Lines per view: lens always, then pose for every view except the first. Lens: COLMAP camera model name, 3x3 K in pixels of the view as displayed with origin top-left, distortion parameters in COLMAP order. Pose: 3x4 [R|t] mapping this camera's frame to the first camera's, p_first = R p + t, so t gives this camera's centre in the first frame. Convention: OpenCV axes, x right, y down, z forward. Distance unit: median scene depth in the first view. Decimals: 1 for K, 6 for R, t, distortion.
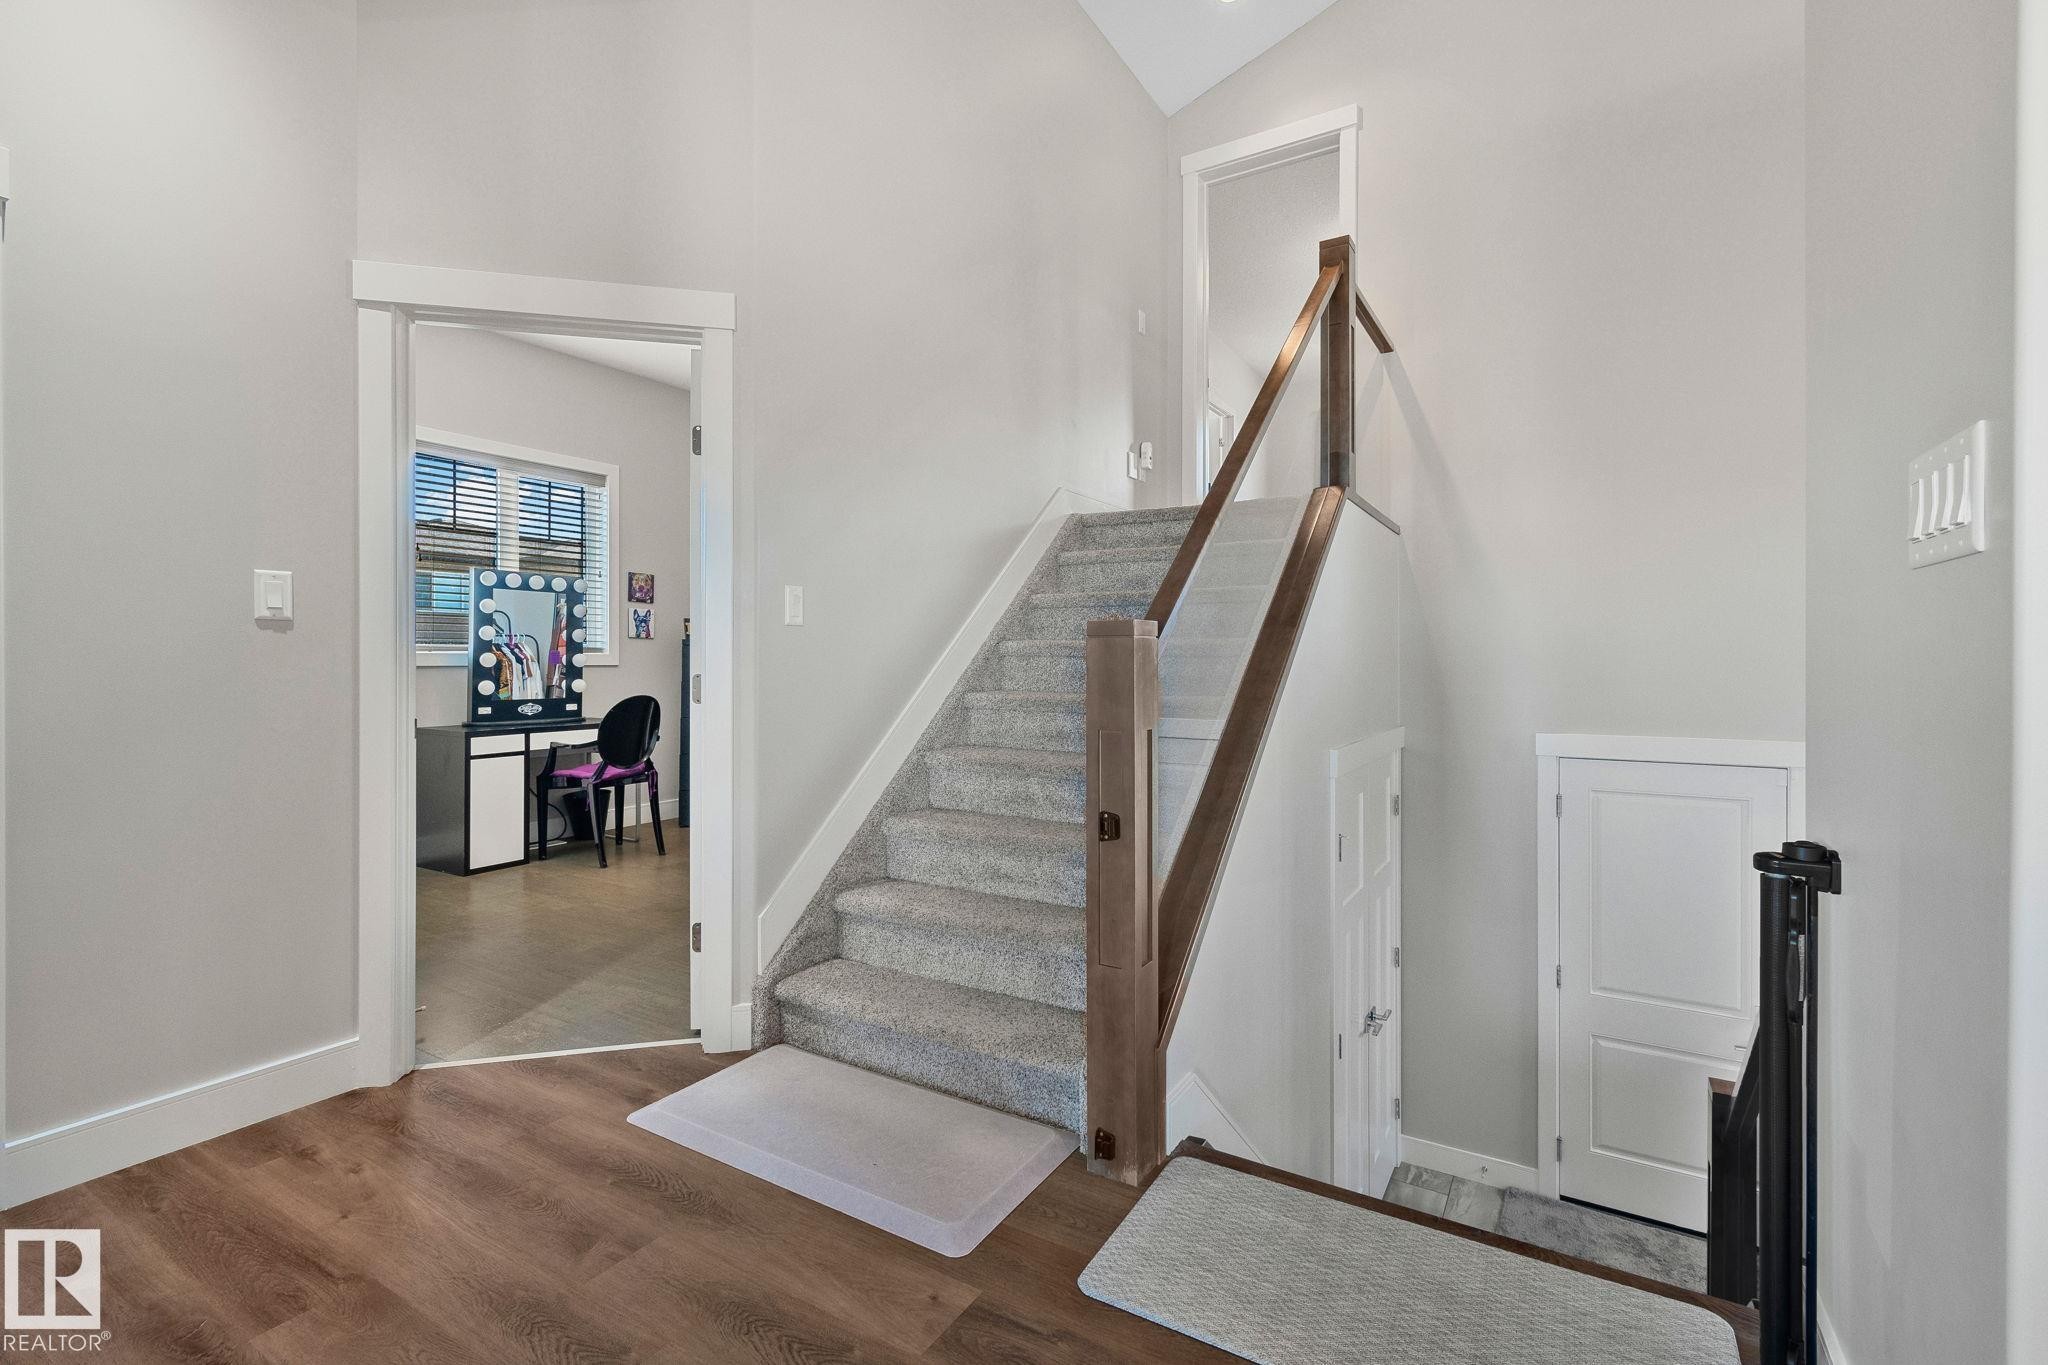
lens RADIAL K [[910.0, 0, 1024.2], [0, 910.0, 664.7], [0, 0, 1]] dist [0.004747, -0.000236]
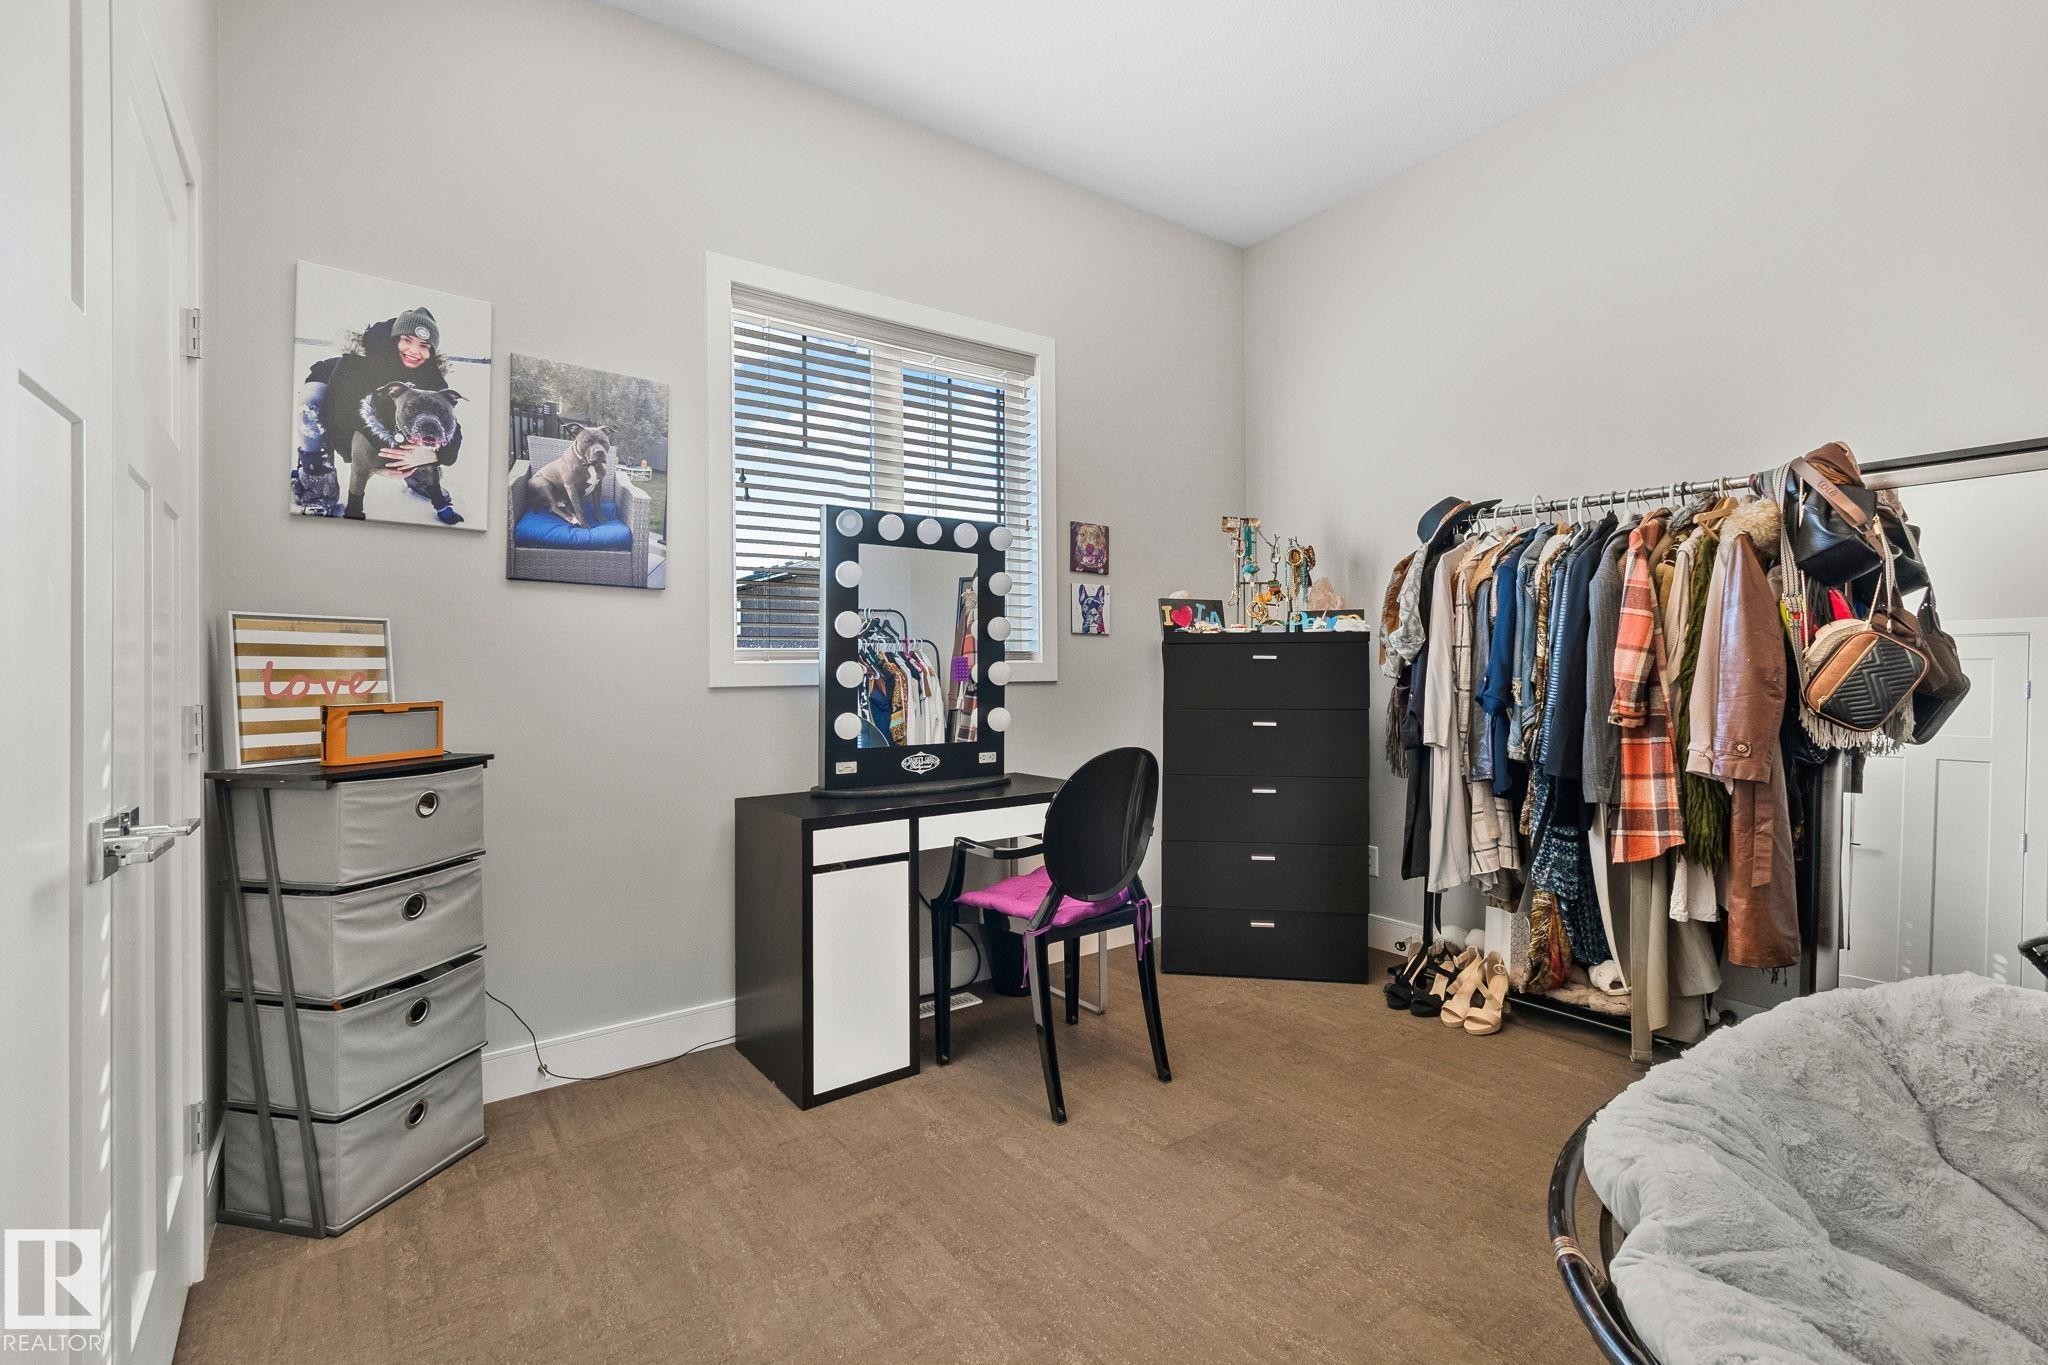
lens RADIAL K [[910.0, 0, 1027.7], [0, 910.0, 671.5], [0, 0, 1]] dist [0.004747, -0.000236]
pose [[0.921794, -0.010537, -0.387538, -0.266691], [0.008986, 0.999943, -0.005812, -0.002766], [0.387577, 0.001875, 0.921836, 0.513259]]
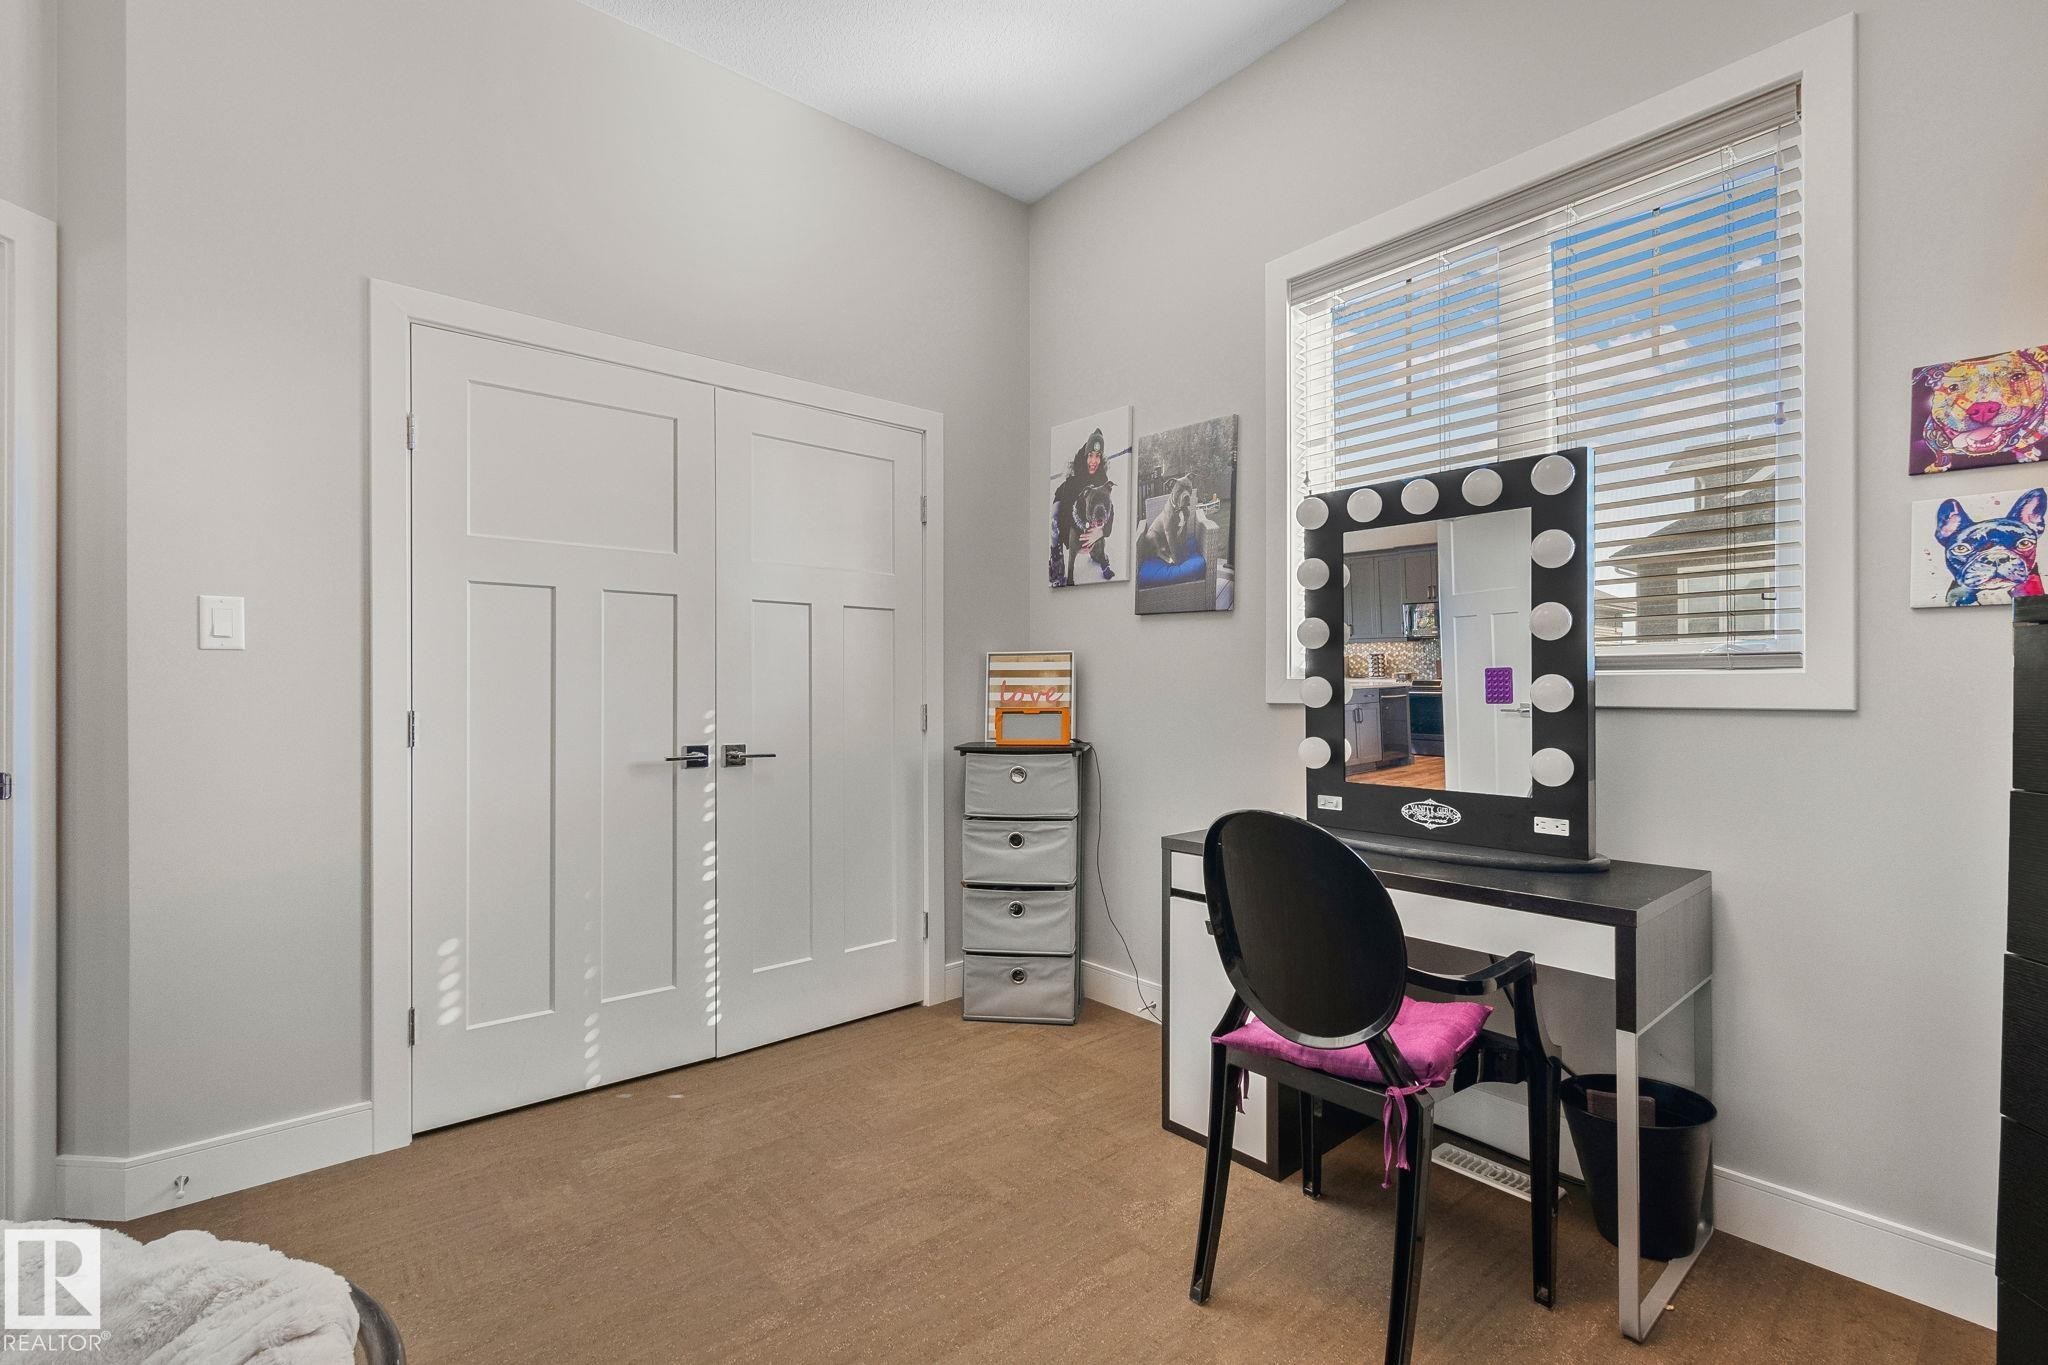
lens RADIAL K [[910.0, 0, 1027.0], [0, 910.0, 692.2], [0, 0, 1]] dist [0.004747, -0.000236]
pose [[-0.315361, 0.002570, -0.948968, -0.103816], [-0.002765, 0.999990, 0.003627, -0.006123], [0.948968, 0.003768, -0.315350, 0.948035]]
